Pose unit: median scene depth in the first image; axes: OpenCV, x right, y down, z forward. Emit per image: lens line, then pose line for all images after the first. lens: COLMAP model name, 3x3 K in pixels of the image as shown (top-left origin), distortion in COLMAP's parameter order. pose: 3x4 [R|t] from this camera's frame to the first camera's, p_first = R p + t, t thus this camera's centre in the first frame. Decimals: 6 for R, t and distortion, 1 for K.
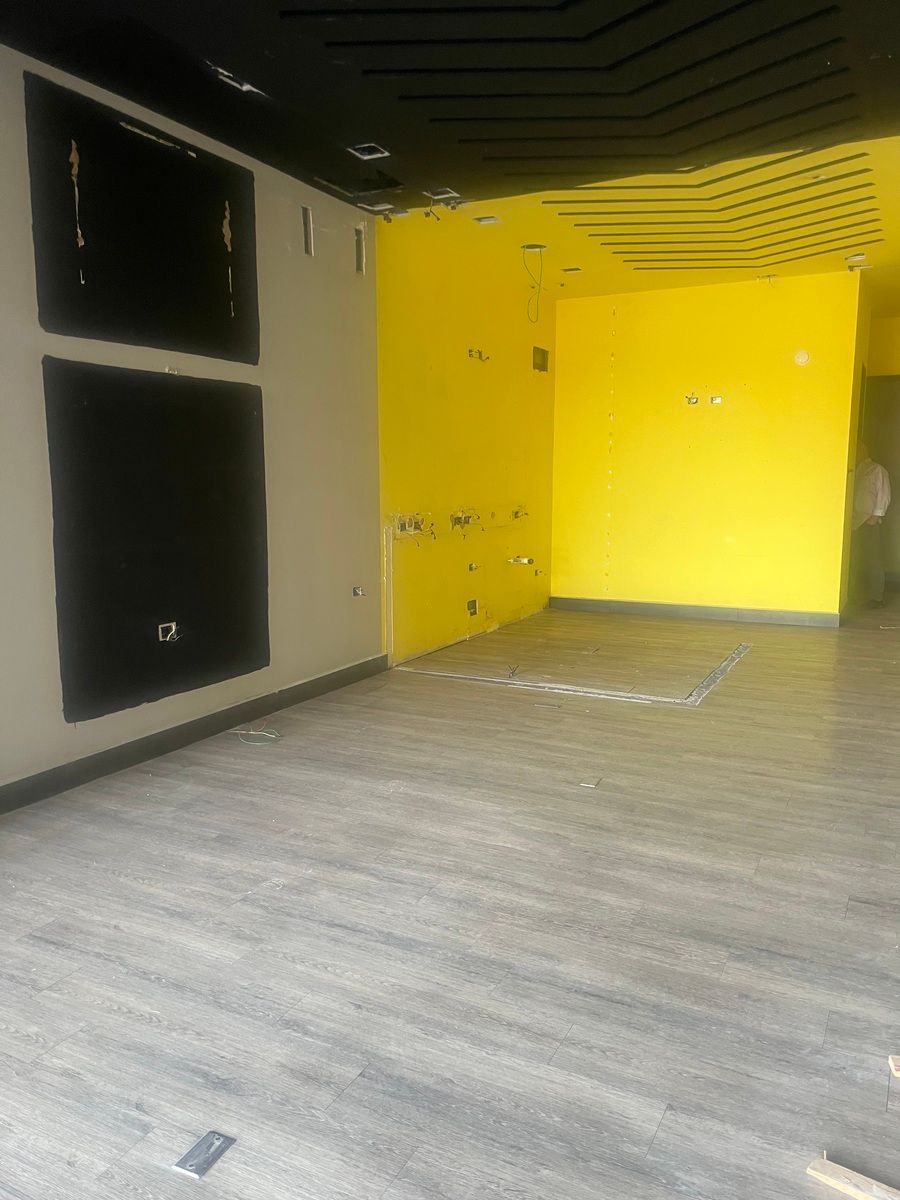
lens RADIAL K [[909.9, 0, 443.5], [0, 909.9, 603.1], [0, 0, 1]] dist [0.076751, -0.104483]
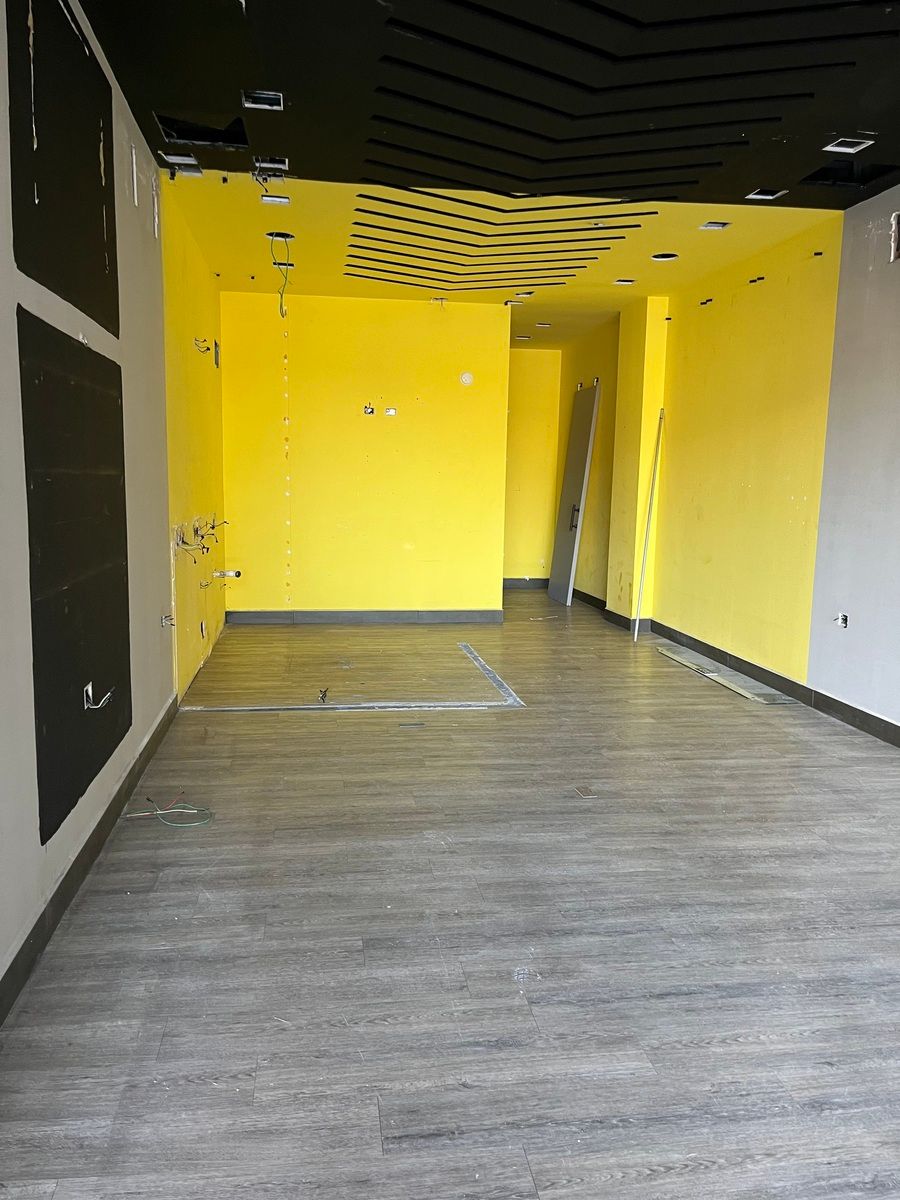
lens RADIAL K [[909.9, 0, 443.5], [0, 909.9, 603.1], [0, 0, 1]] dist [0.076751, -0.104483]
pose [[0.811479, -0.060793, 0.581211, -0.644093], [0.061357, 0.997940, 0.018716, -0.050480], [-0.581152, 0.020474, 0.813538, 0.311977]]
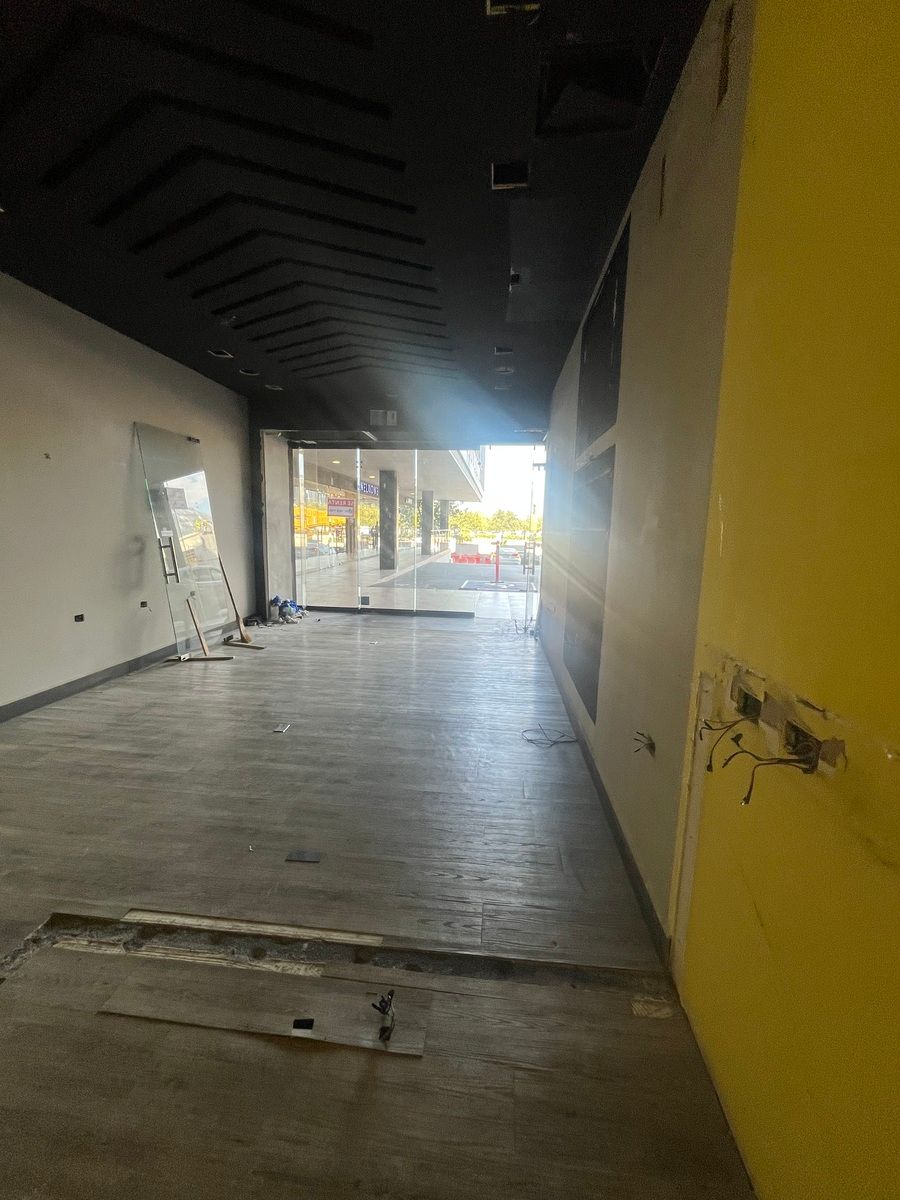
lens RADIAL K [[480.6, 0, 450.0], [0, 480.6, 600.0], [0, 0, 1]] dist [-0.000512, -0.000028]
pose [[-0.929539, 0.040315, -0.366514, 0.220094], [-0.069553, 0.956989, 0.281663, -0.305463], [0.362105, 0.287309, -0.886754, 2.083100]]
